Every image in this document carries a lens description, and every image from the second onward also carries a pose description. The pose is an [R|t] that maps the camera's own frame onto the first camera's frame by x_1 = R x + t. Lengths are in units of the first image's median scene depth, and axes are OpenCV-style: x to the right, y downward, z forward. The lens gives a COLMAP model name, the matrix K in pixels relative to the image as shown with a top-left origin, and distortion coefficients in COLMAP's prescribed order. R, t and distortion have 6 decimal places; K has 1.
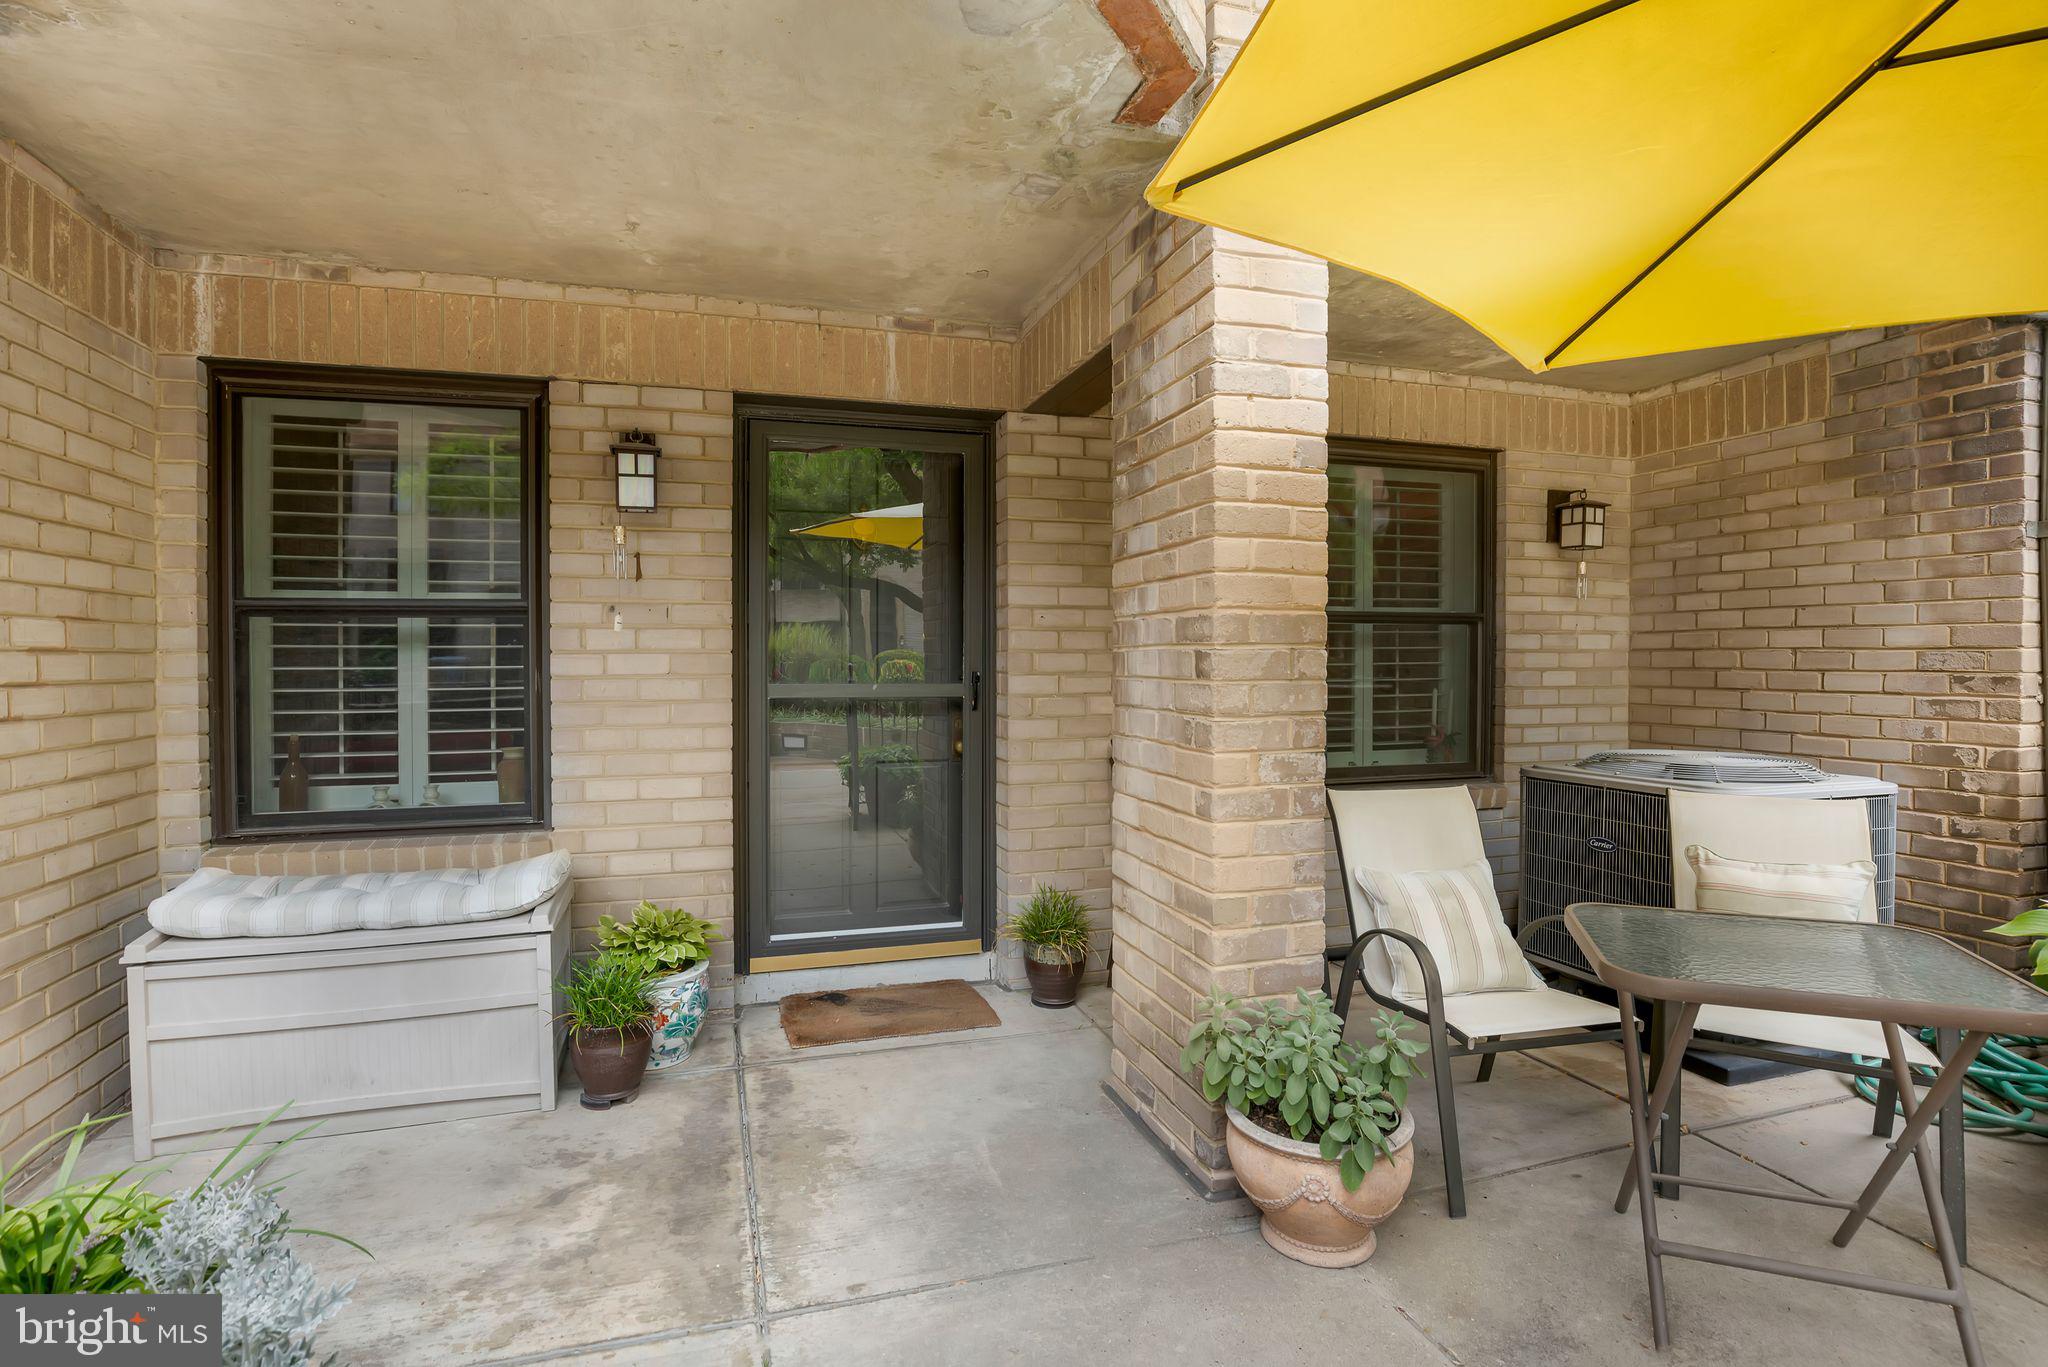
lens RADIAL K [[916.9, 0, 995.5], [0, 916.9, 668.7], [0, 0, 1]] dist [-0.036615, 0.006743]
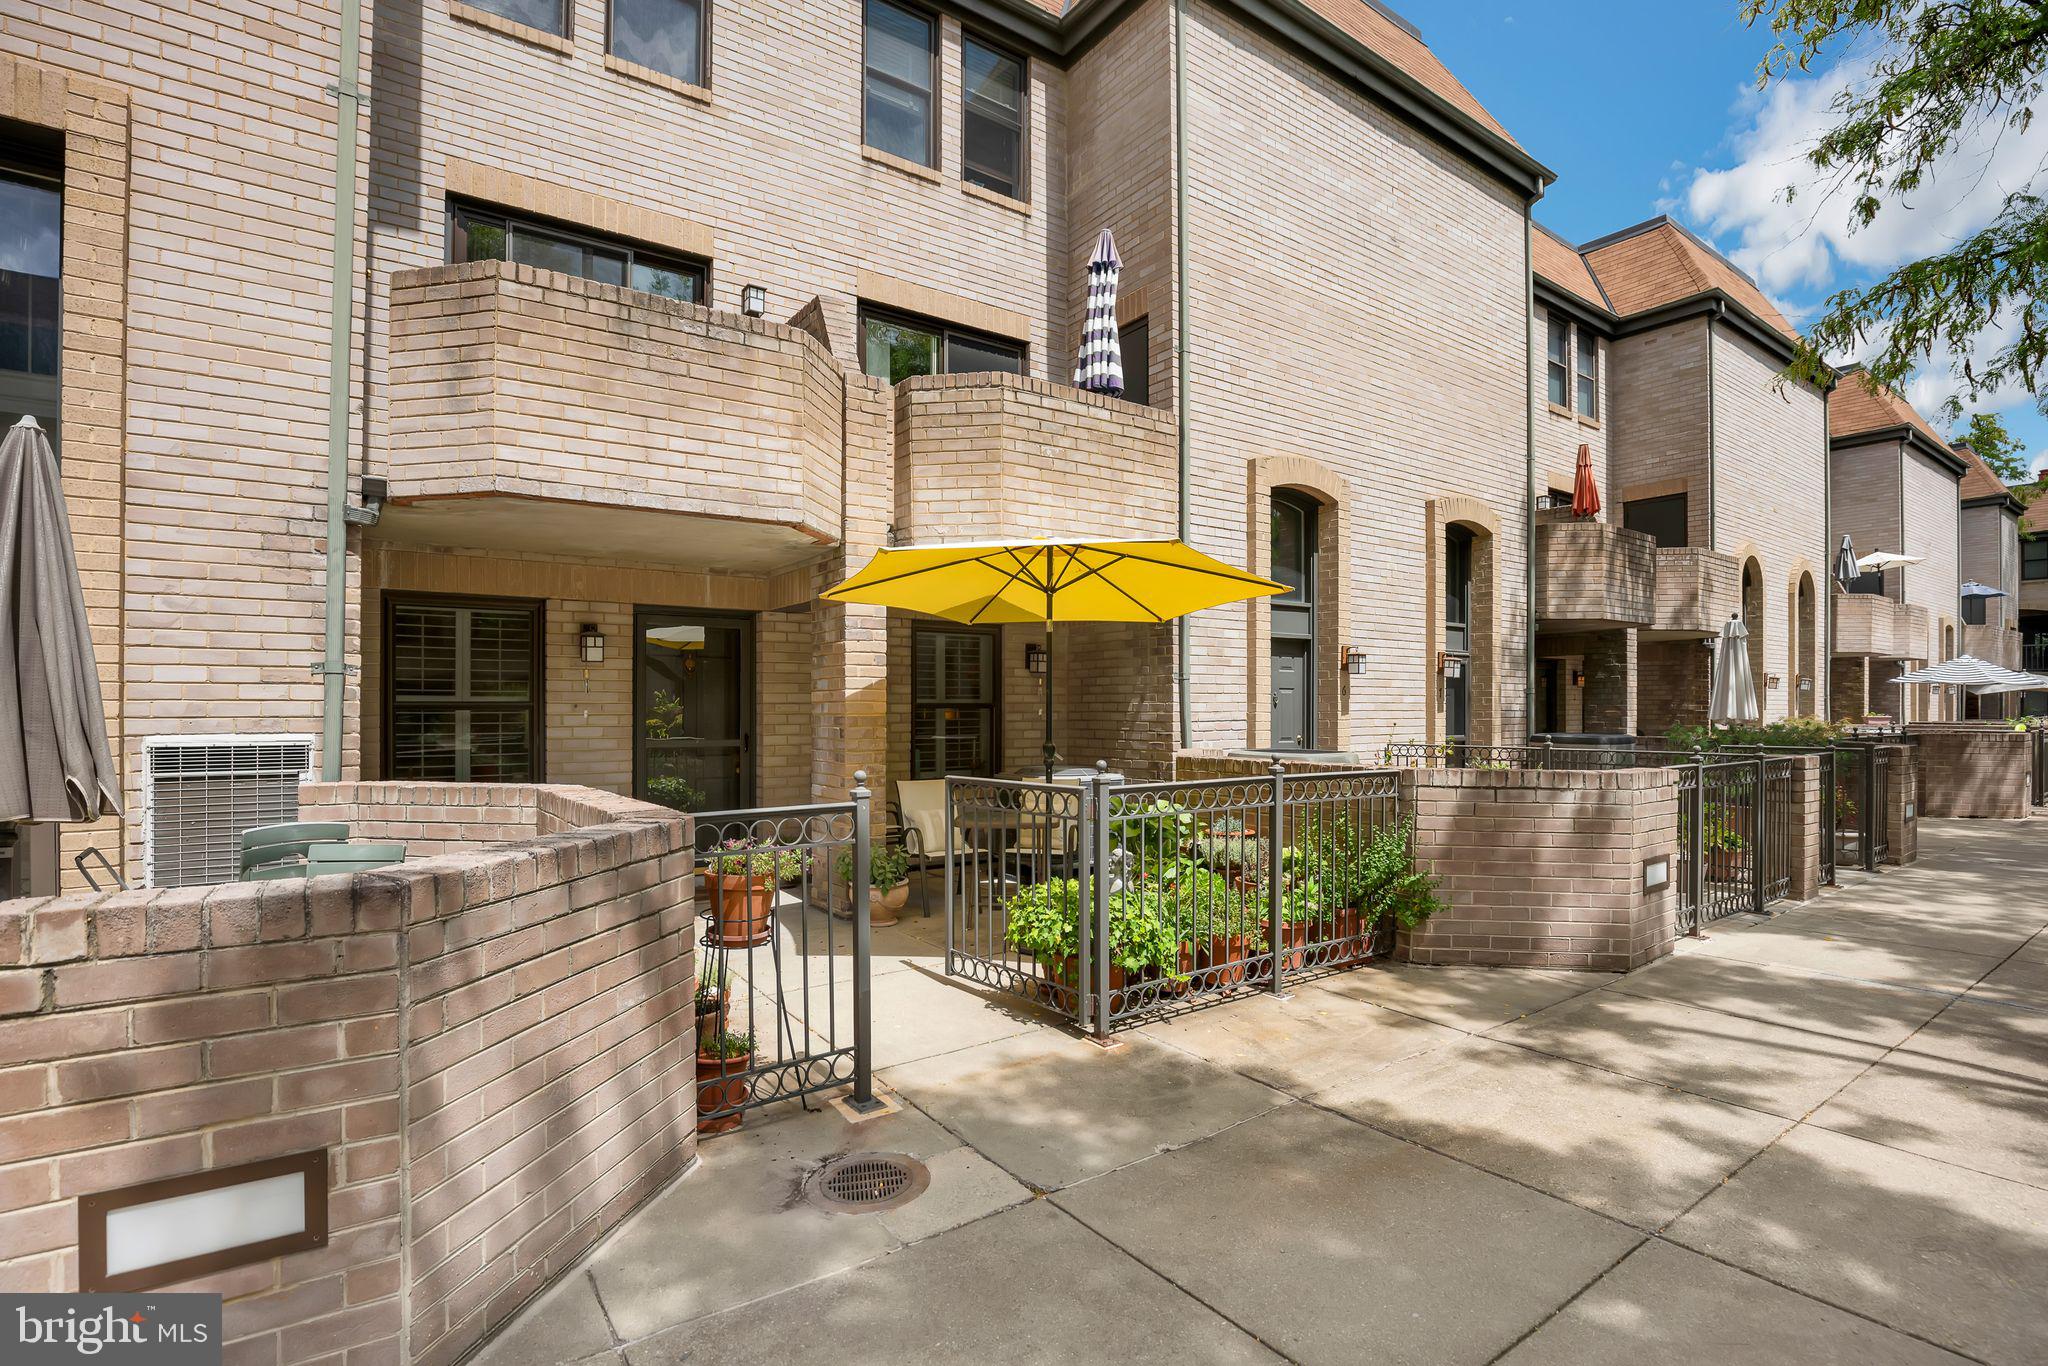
lens RADIAL K [[916.9, 0, 986.7], [0, 916.9, 709.8], [0, 0, 1]] dist [-0.036615, 0.006743]
pose [[0.954275, 0.000694, 0.298930, -0.141921], [0.001811, 0.999966, -0.008104, -0.038402], [-0.298925, 0.008275, 0.954241, -1.336955]]
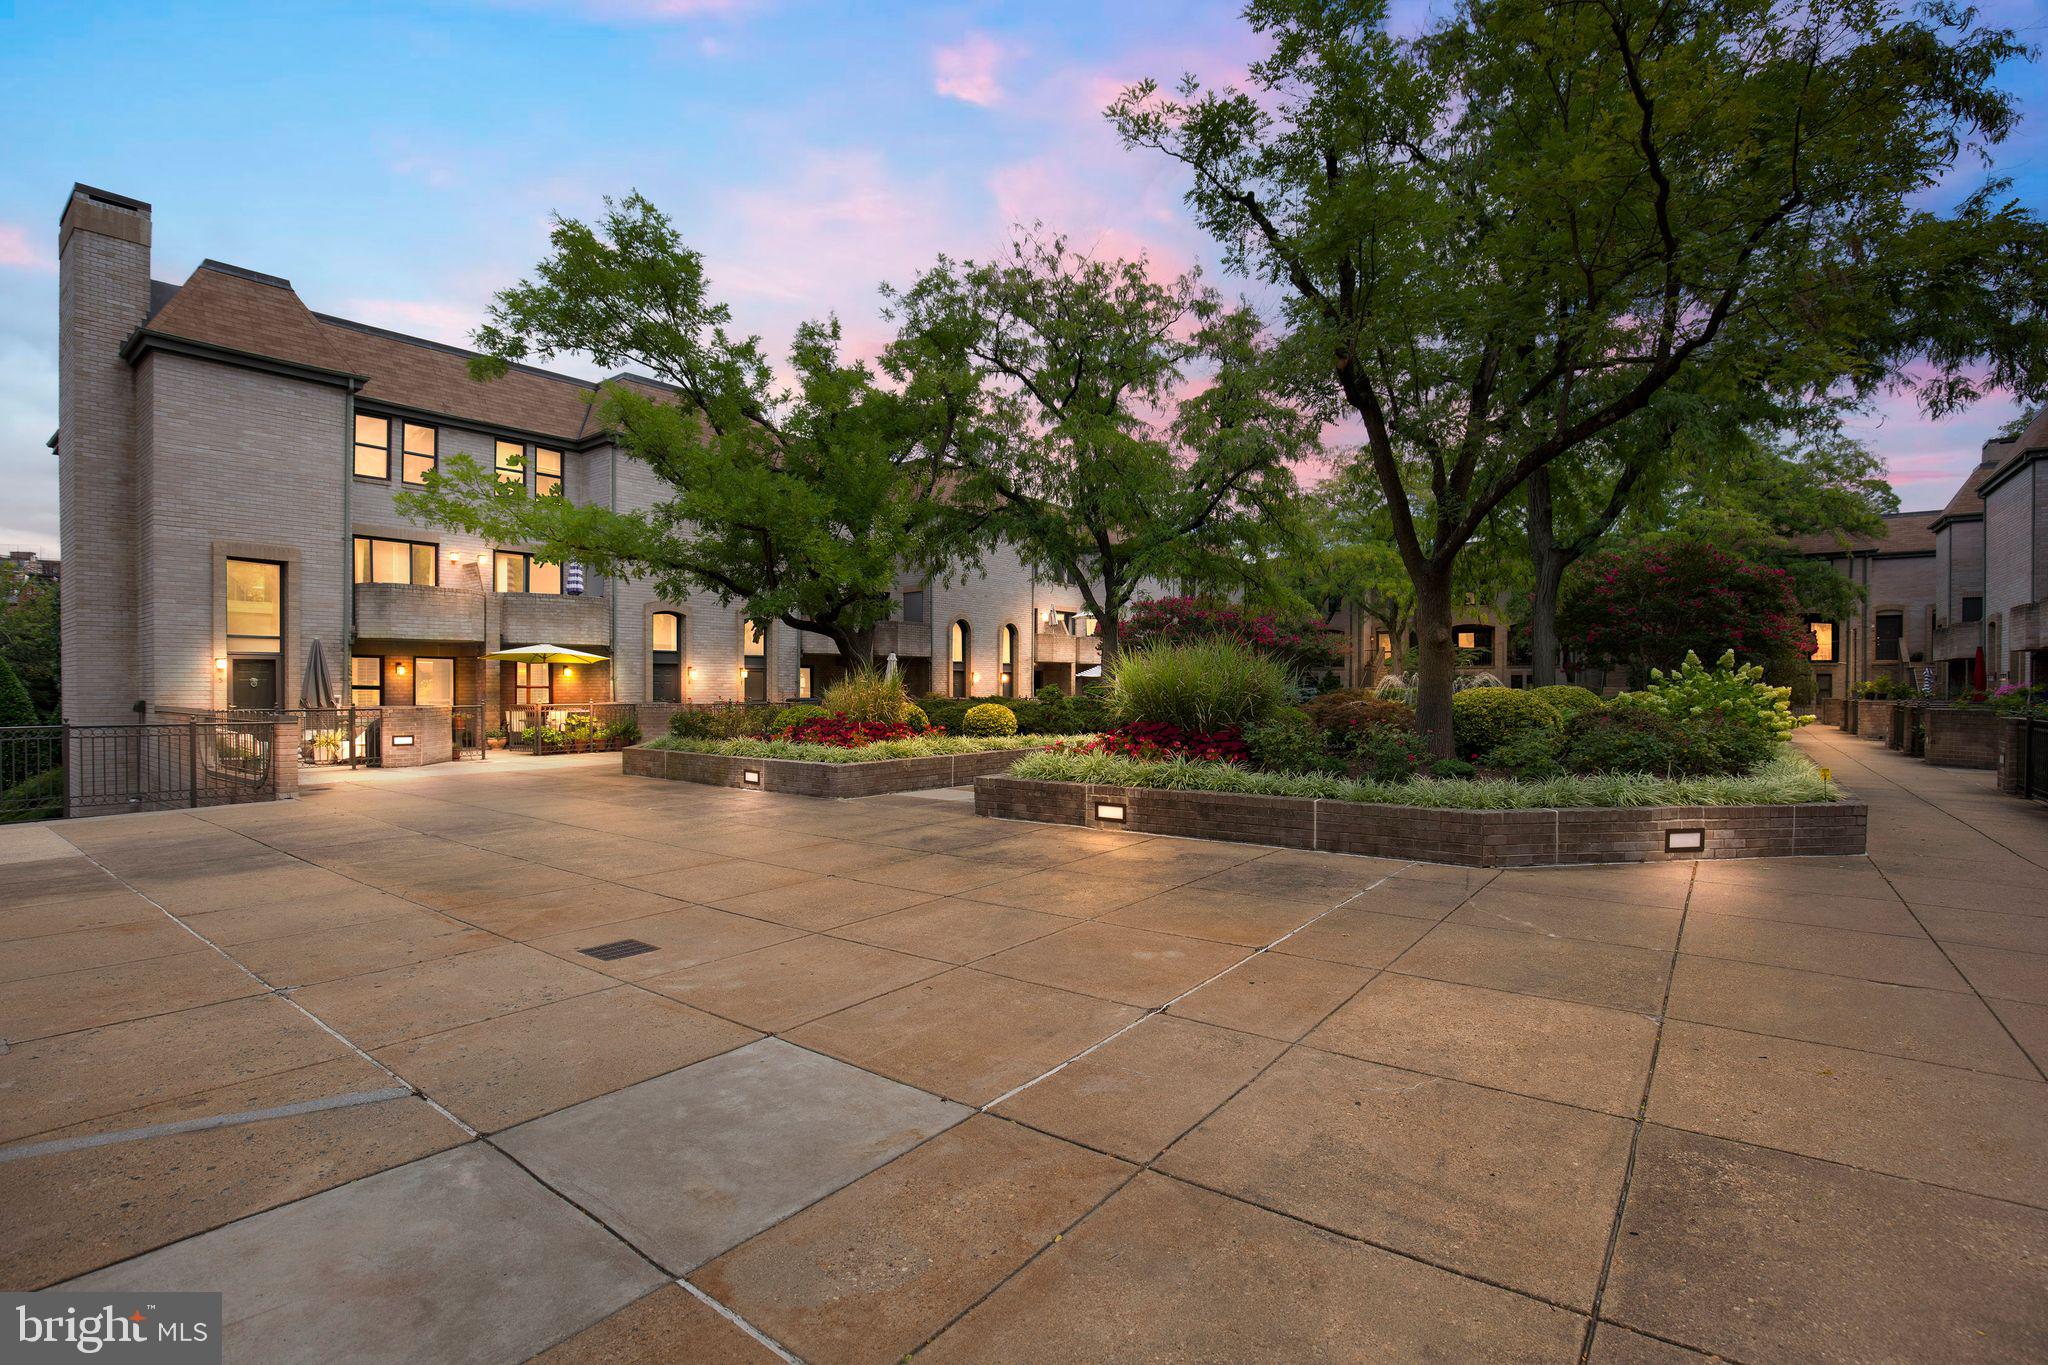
lens RADIAL K [[916.9, 0, 1028.4], [0, 916.9, 692.0], [0, 0, 1]] dist [-0.036615, 0.006743]
pose [[0.798973, -0.001166, 0.601366, -0.695748], [0.001381, 0.999999, 0.000105, -0.027240], [-0.601366, 0.000747, 0.798973, -7.430035]]
